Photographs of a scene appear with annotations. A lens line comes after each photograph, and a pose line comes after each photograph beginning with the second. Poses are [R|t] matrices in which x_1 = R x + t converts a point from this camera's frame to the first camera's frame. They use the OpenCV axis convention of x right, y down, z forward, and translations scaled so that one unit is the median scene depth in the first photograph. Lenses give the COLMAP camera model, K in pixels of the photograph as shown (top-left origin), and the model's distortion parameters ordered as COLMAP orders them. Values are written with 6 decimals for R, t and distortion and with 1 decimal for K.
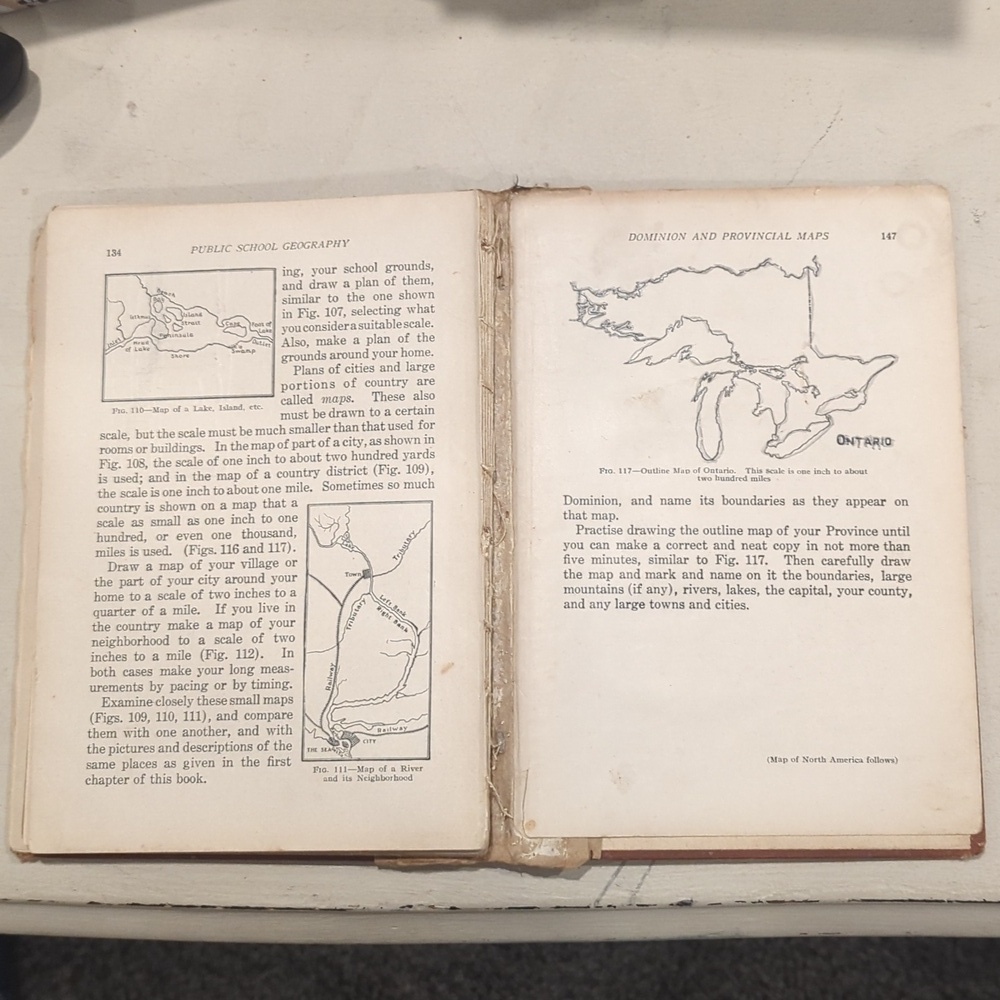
lens RADIAL K [[1679.4, 0, 494.6], [0, 1679.4, 498.7], [0, 0, 1]] dist [-0.003248, 0.000000]
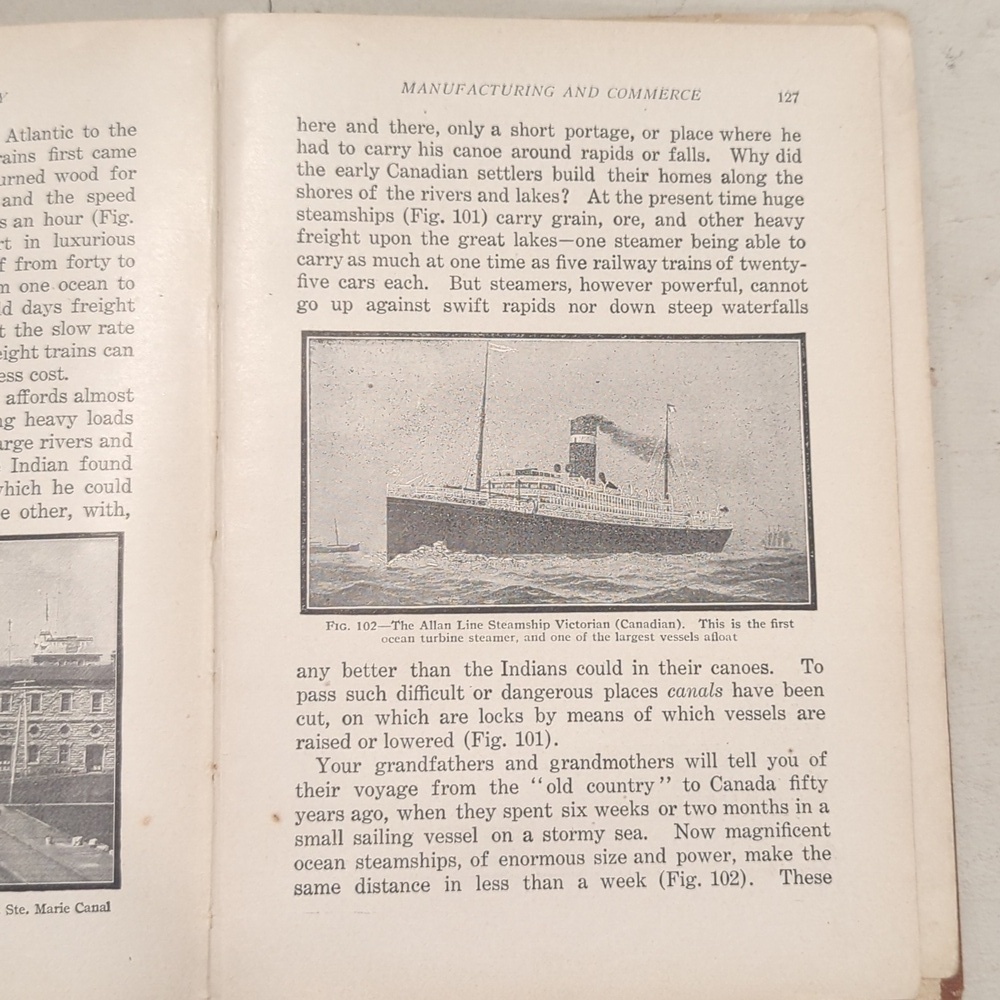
lens RADIAL K [[1679.4, 0, 503.8], [0, 1679.4, 510.4], [0, 0, 1]] dist [-0.003248, 0.000000]
pose [[0.999770, -0.002400, 0.021311, 0.090754], [0.002166, 0.999937, 0.011009, 0.006673], [-0.021336, -0.010960, 0.999712, 0.320039]]
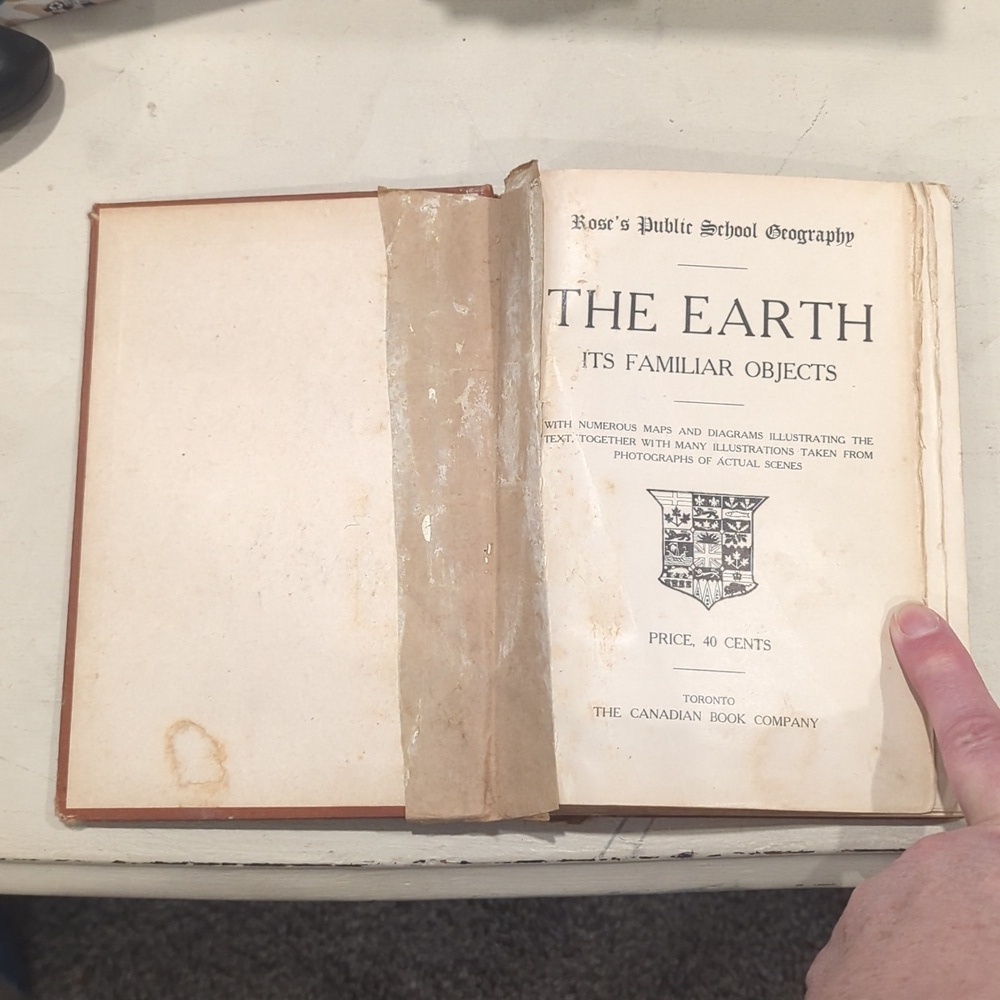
lens RADIAL K [[1679.4, 0, 492.3], [0, 1679.4, 497.2], [0, 0, 1]] dist [-0.003248, 0.000000]
pose [[0.999969, -0.007301, 0.002893, -0.007999], [0.007382, 0.999548, -0.029129, 0.044699], [-0.002679, 0.029149, 0.999571, -0.046496]]
